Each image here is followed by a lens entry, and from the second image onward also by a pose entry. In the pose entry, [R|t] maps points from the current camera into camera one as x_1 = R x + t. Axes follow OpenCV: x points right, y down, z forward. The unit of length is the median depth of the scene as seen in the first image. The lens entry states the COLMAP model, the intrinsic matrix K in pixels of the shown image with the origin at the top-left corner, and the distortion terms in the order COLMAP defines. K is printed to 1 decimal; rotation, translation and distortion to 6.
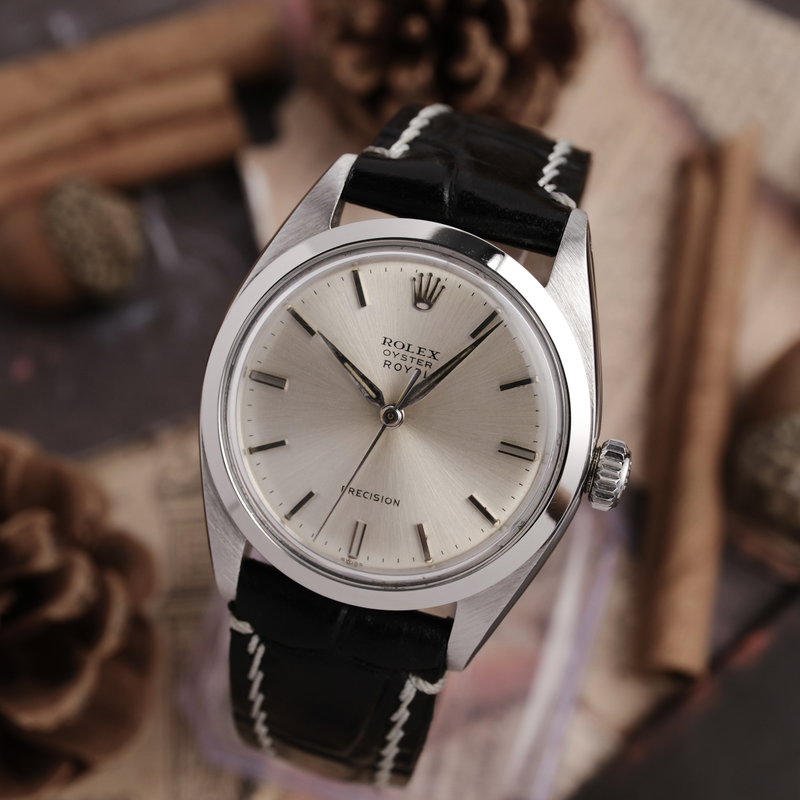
lens RADIAL K [[1496.7, 0, 400.9], [0, 1496.7, 408.8], [0, 0, 1]] dist [0.022952, 0.000000]
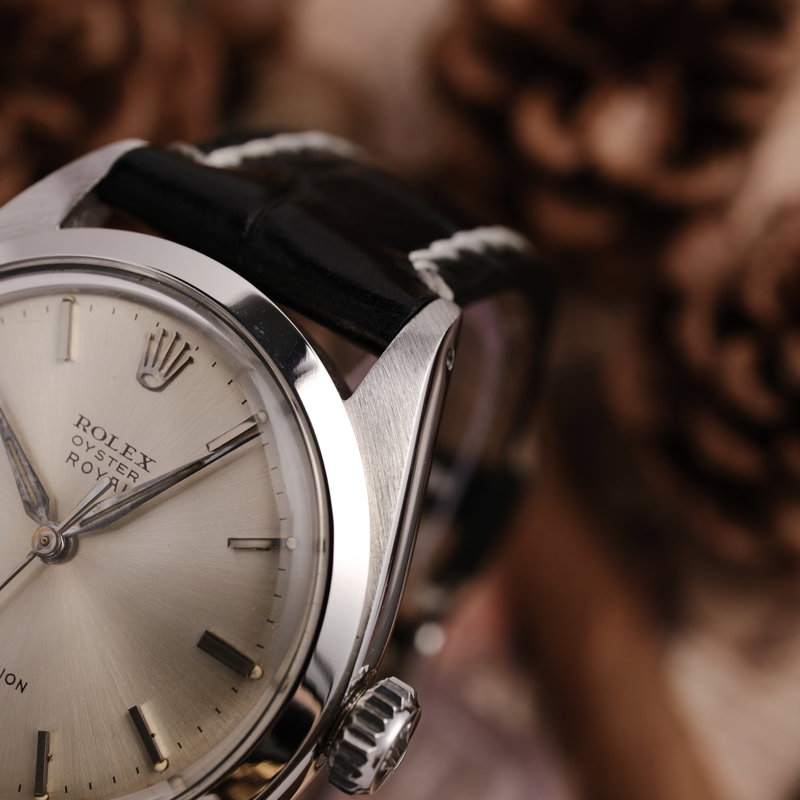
lens RADIAL K [[1496.7, 0, 397.5], [0, 1496.7, 396.6], [0, 0, 1]] dist [0.022952, 0.000000]
pose [[0.961138, 0.247725, -0.121845, 0.186750], [-0.263660, 0.954528, -0.139139, -0.003852], [0.081836, 0.165858, 0.982748, 0.403414]]
